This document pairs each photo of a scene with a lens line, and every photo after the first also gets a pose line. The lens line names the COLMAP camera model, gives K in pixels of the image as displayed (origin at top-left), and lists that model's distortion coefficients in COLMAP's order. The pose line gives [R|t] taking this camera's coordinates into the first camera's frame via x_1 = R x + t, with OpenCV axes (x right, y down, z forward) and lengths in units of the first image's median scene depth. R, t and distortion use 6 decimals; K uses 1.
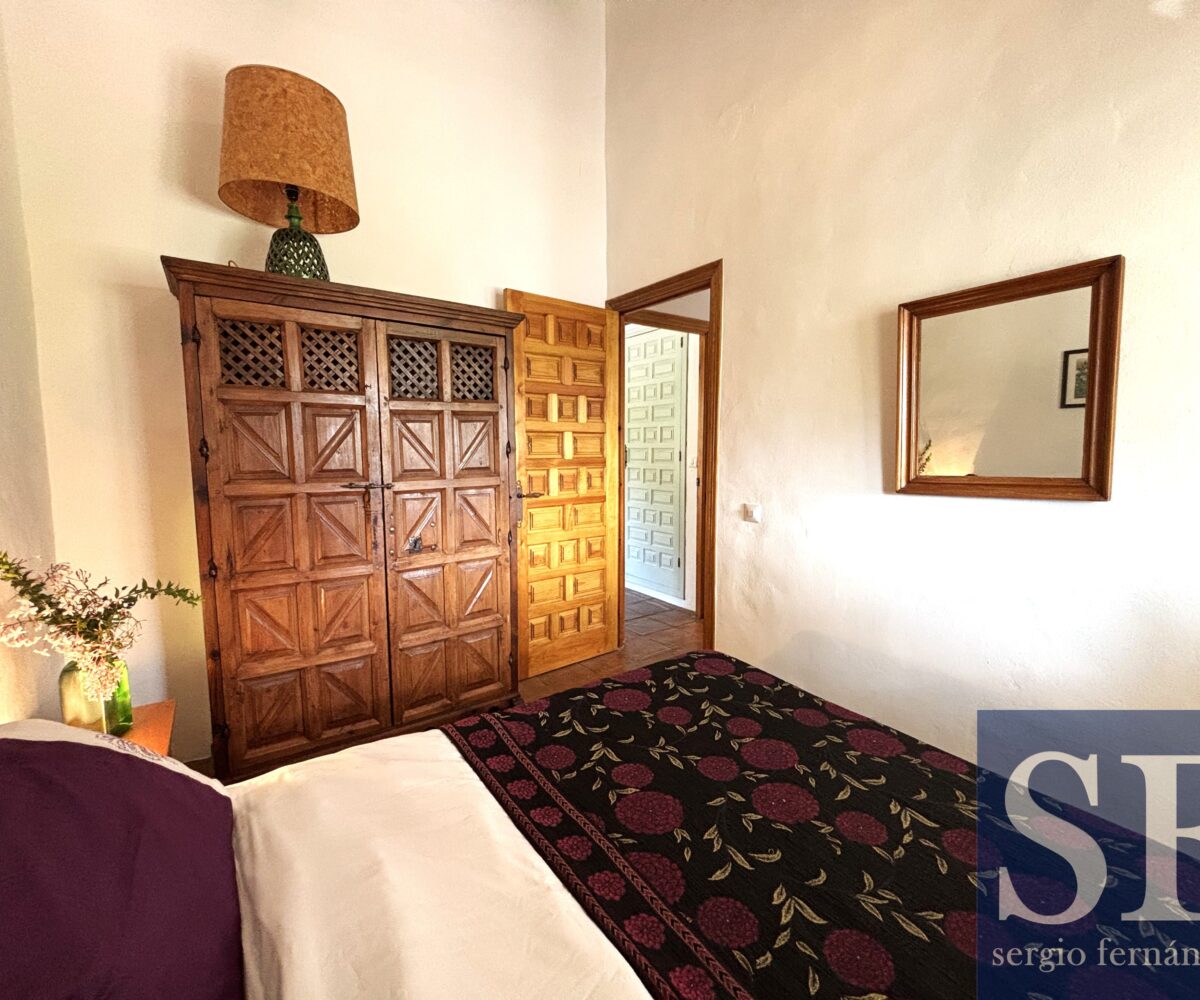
lens RADIAL K [[531.0, 0, 600.9], [0, 531.0, 497.8], [0, 0, 1]] dist [-0.007169, 0.000963]
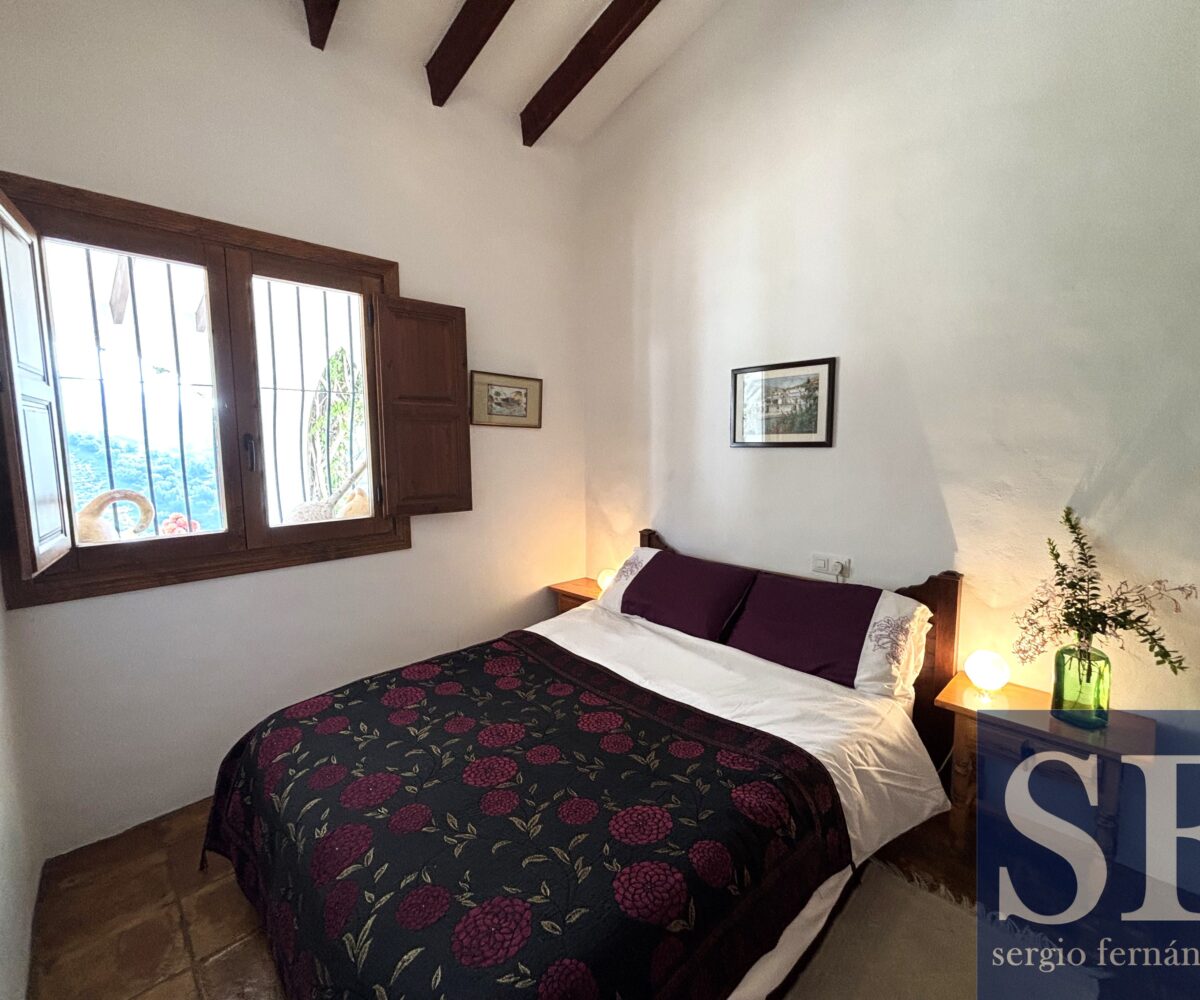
lens RADIAL K [[531.0, 0, 600.2], [0, 531.0, 495.2], [0, 0, 1]] dist [-0.007169, 0.000963]
pose [[-0.991171, 0.014827, -0.131762, -0.009440], [-0.011059, 0.981022, 0.193580, -0.261765], [0.132132, 0.193327, -0.972196, 2.020694]]
